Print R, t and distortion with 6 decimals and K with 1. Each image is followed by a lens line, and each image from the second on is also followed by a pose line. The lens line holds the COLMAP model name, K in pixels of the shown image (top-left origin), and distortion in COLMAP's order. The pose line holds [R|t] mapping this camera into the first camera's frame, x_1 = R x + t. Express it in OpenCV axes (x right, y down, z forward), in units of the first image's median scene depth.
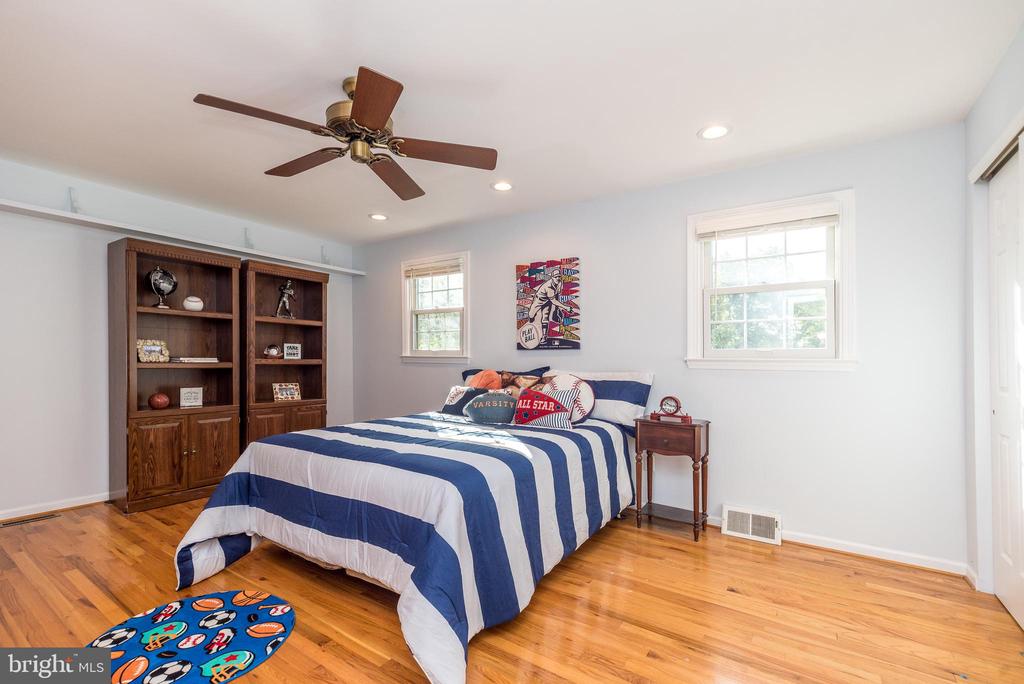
lens RADIAL K [[445.5, 0, 513.1], [0, 445.5, 358.3], [0, 0, 1]] dist [-0.014698, 0.000103]
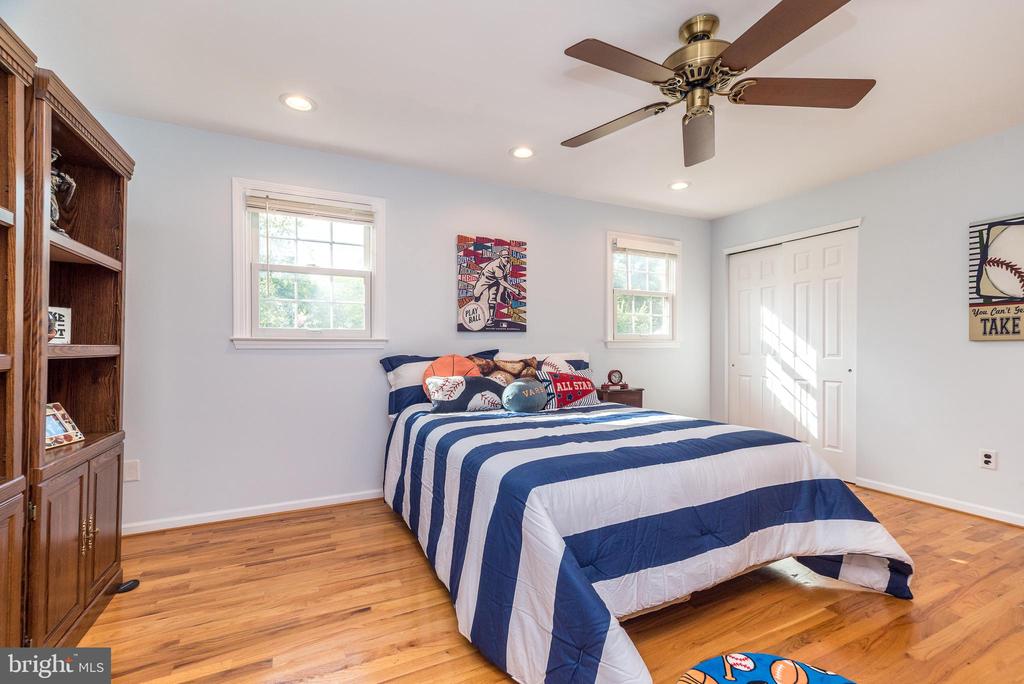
lens RADIAL K [[444.7, 0, 512.0], [0, 444.7, 342.0], [0, 0, 1]] dist [0.010118, 0.000094]
pose [[0.506408, -0.006798, 0.862267, -0.726917], [-0.000669, 0.999966, 0.008276, -0.005235], [-0.862294, -0.004768, 0.506386, 0.483756]]
